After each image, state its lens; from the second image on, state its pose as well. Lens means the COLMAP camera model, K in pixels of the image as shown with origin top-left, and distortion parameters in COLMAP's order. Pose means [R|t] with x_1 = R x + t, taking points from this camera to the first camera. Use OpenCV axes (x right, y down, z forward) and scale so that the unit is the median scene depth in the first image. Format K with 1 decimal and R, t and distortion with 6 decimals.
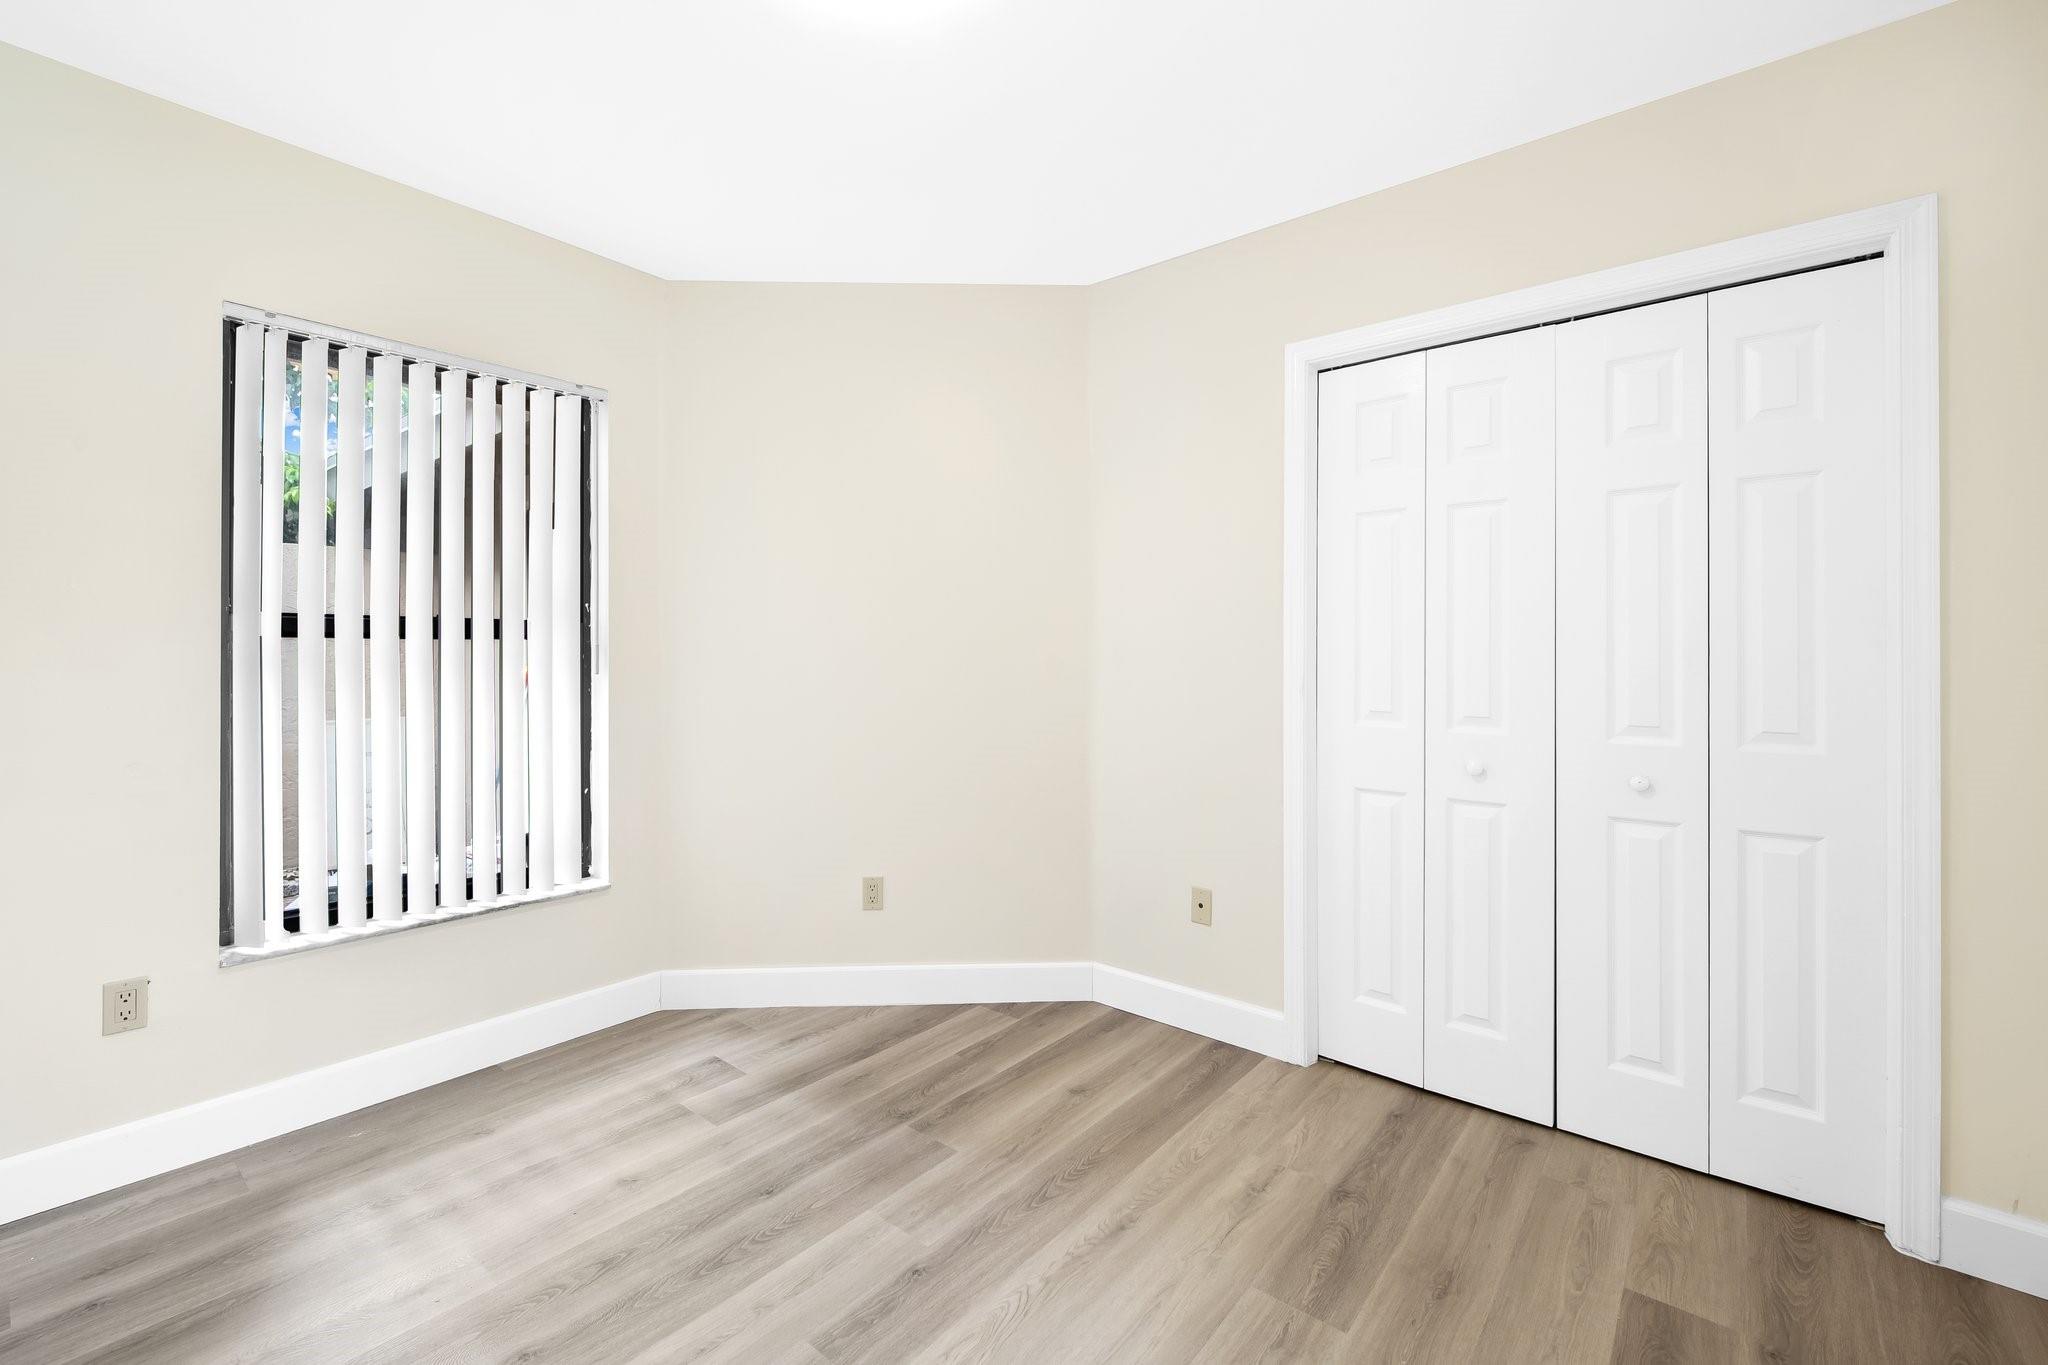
lens RADIAL K [[856.5, 0, 995.8], [0, 856.5, 645.1], [0, 0, 1]] dist [0.003730, 0.000285]
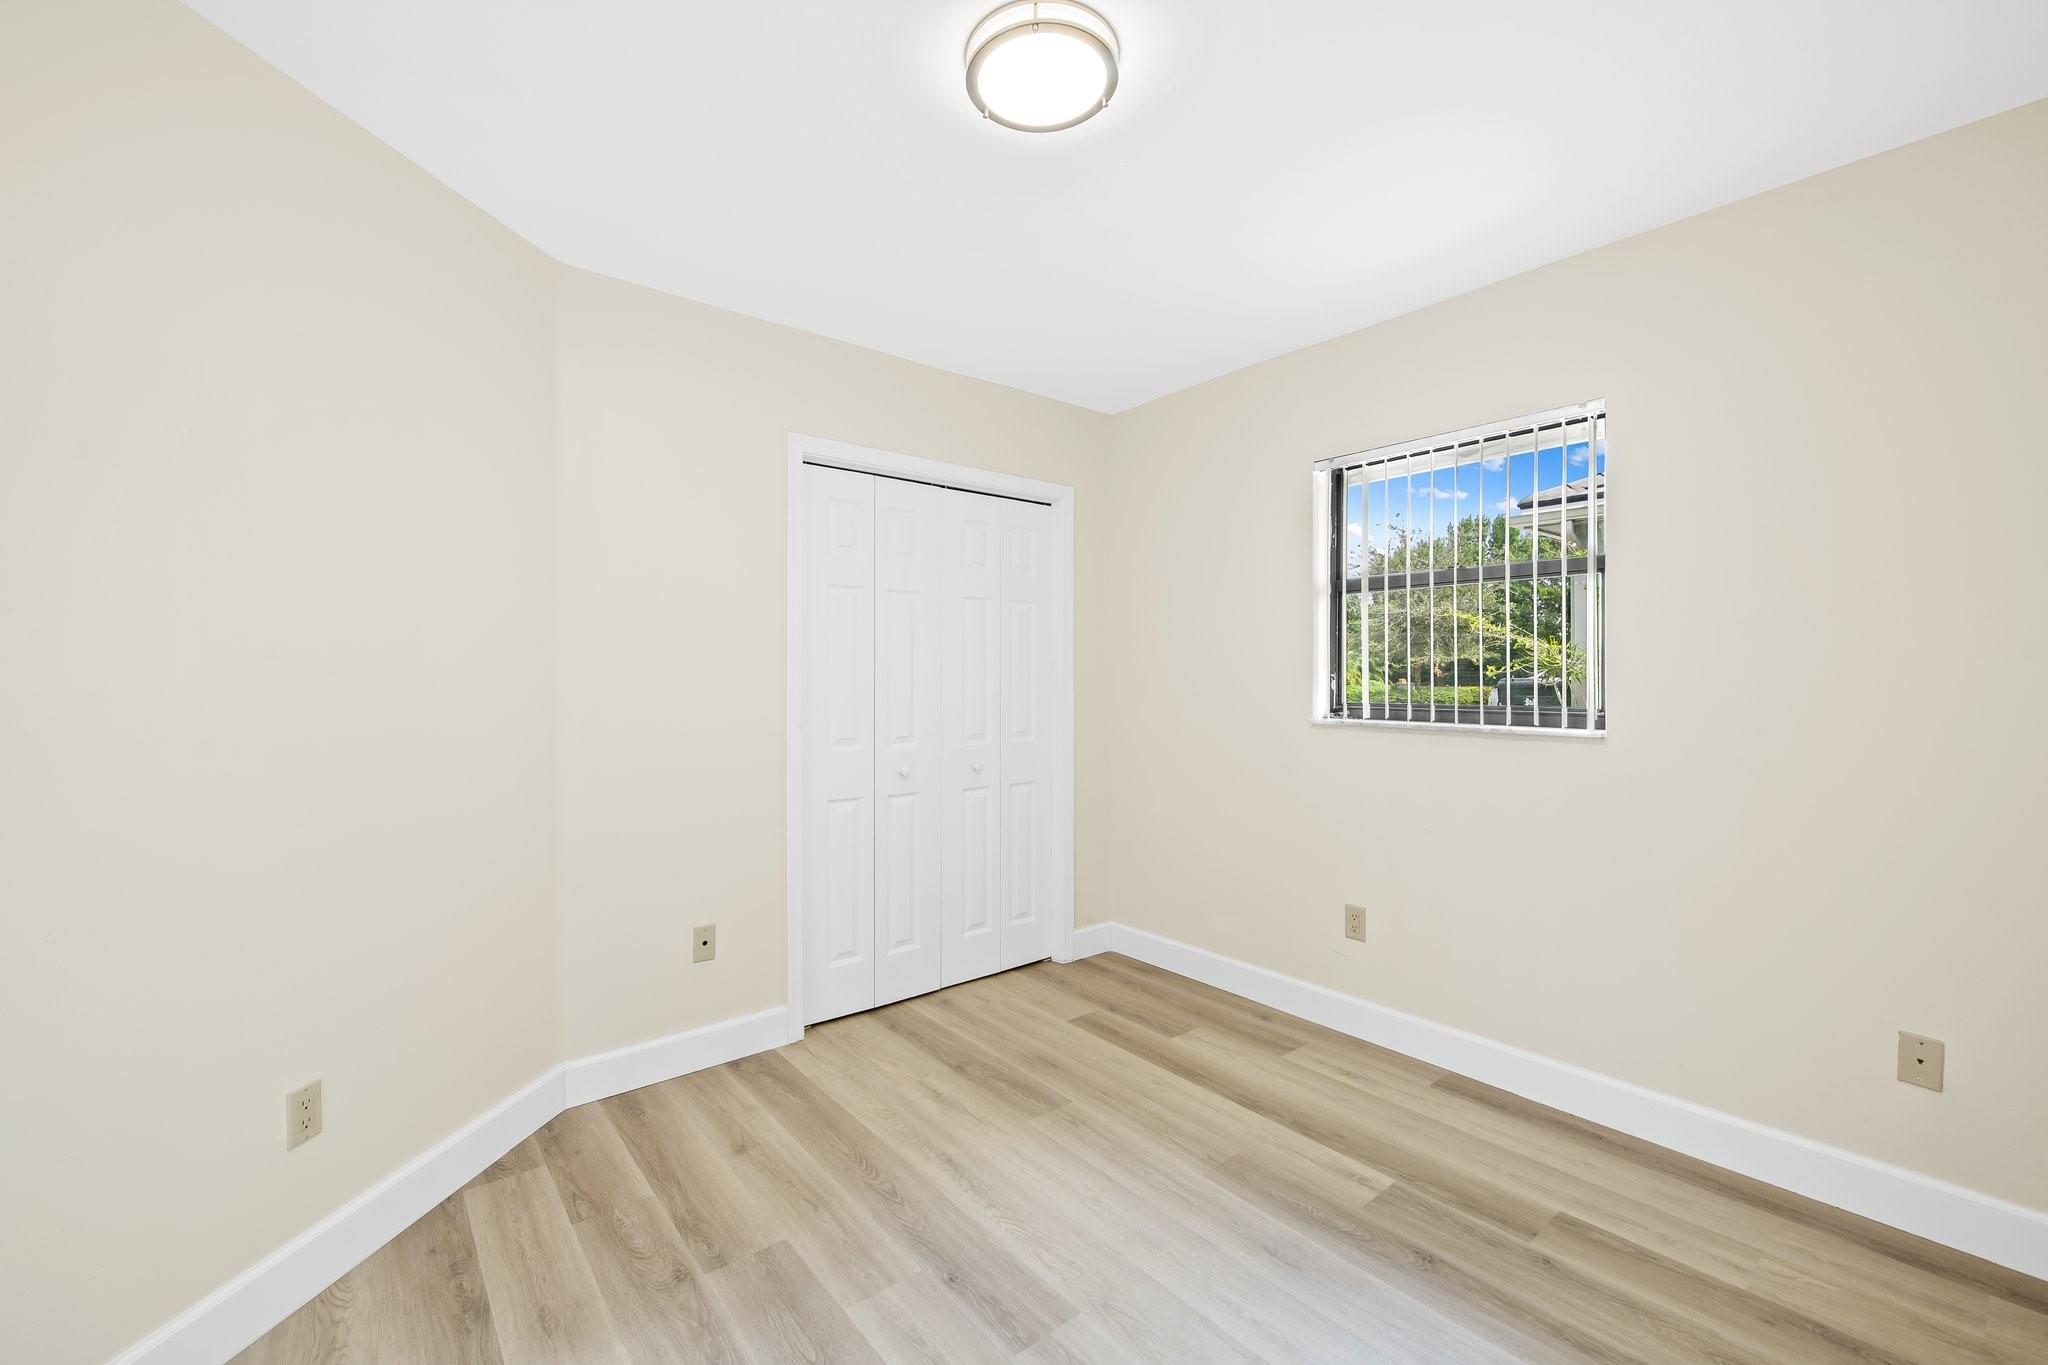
lens RADIAL K [[856.5, 0, 1022.2], [0, 856.5, 684.6], [0, 0, 1]] dist [0.003730, 0.000285]
pose [[0.179321, -0.010959, 0.983730, -0.893833], [-0.008724, 0.999881, 0.012729, -0.027085], [-0.983752, -0.010865, 0.179204, 0.573579]]
